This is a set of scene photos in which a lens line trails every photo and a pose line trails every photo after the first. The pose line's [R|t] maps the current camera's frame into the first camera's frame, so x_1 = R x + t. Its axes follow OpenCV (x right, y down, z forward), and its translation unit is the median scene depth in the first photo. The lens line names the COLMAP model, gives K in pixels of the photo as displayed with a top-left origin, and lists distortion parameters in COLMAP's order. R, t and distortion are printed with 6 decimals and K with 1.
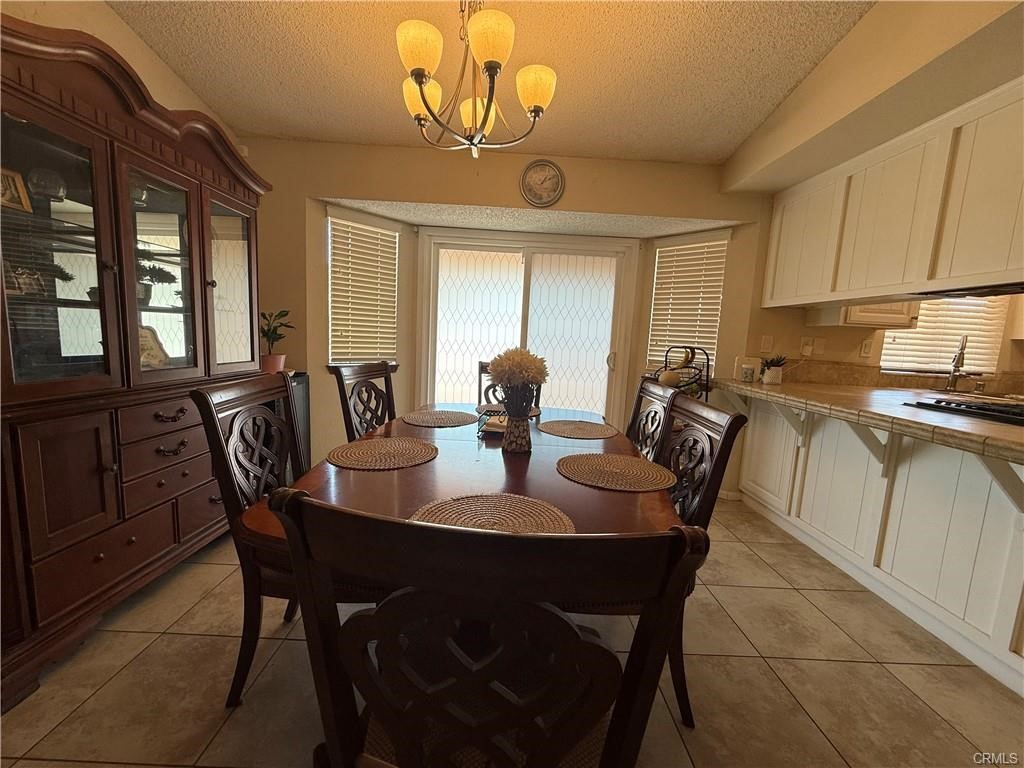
lens RADIAL K [[398.8, 0, 512.8], [0, 398.8, 390.5], [0, 0, 1]] dist [-0.002150, -0.000006]
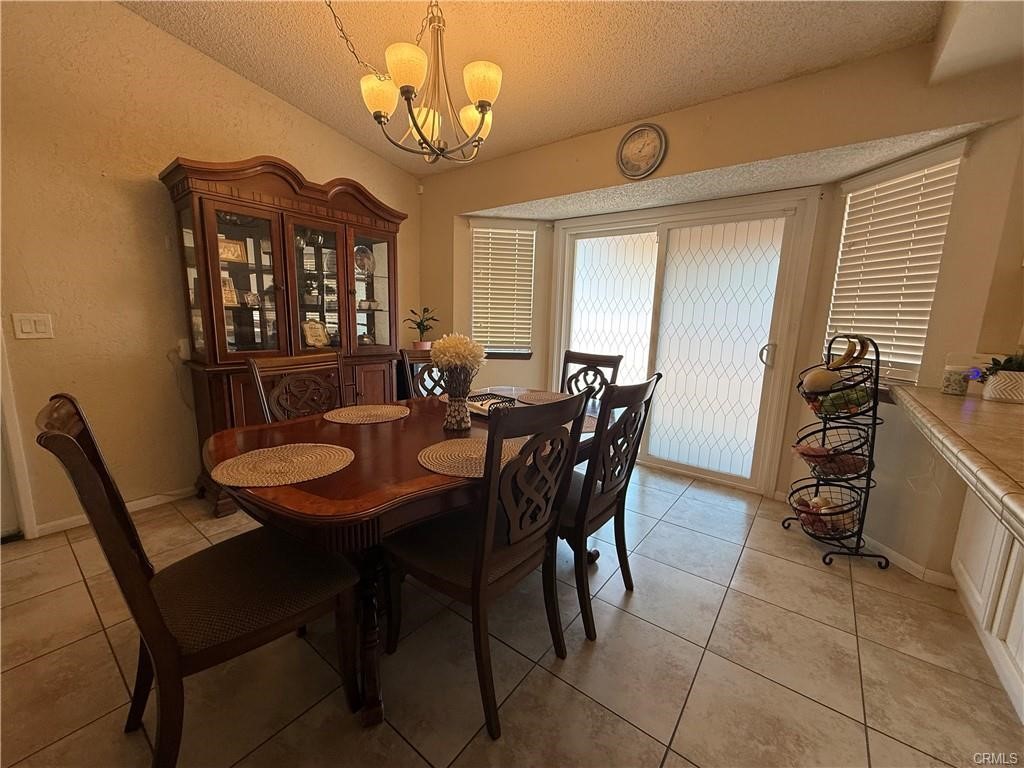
lens RADIAL K [[407.2, 0, 507.9], [0, 407.2, 383.6], [0, 0, 1]] dist [-0.002226, 0.000590]
pose [[0.787150, 0.071197, -0.612638, 0.416309], [-0.072579, 0.997106, 0.022624, -0.002852], [0.612476, 0.026656, 0.790040, 0.108621]]
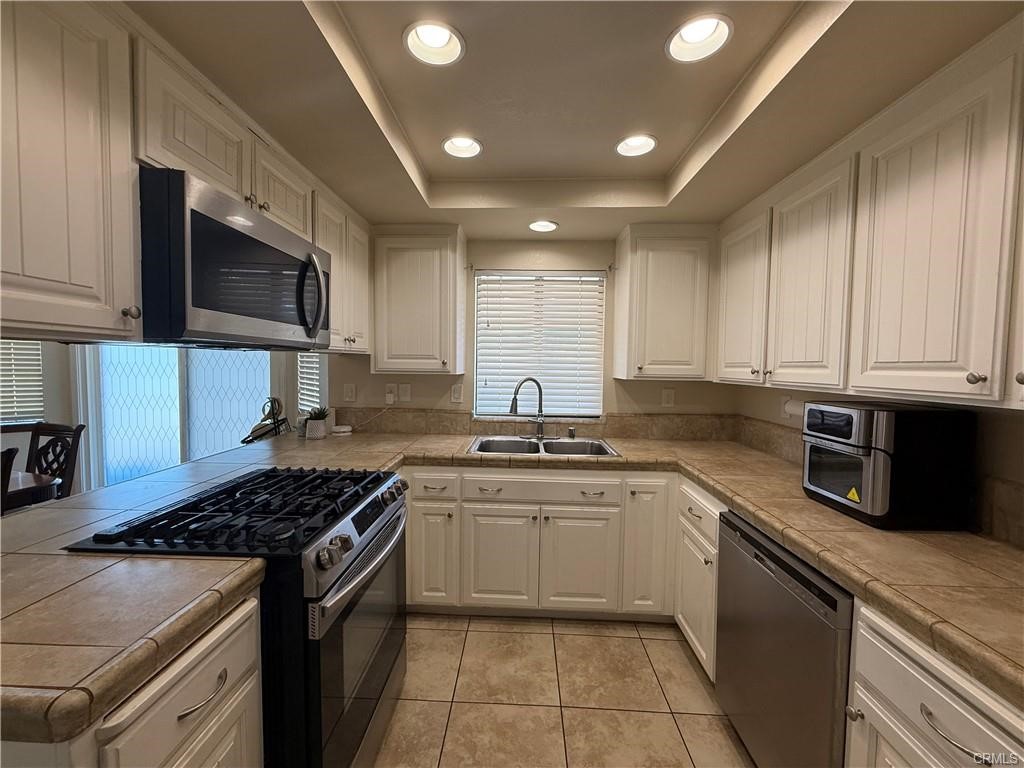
lens RADIAL K [[407.2, 0, 507.9], [0, 407.2, 383.6], [0, 0, 1]] dist [-0.002226, 0.000590]
pose [[0.998284, -0.034022, -0.047651, 1.010038], [0.029994, 0.996111, -0.082845, -0.044651], [0.050284, 0.081274, 0.995423, 0.060935]]
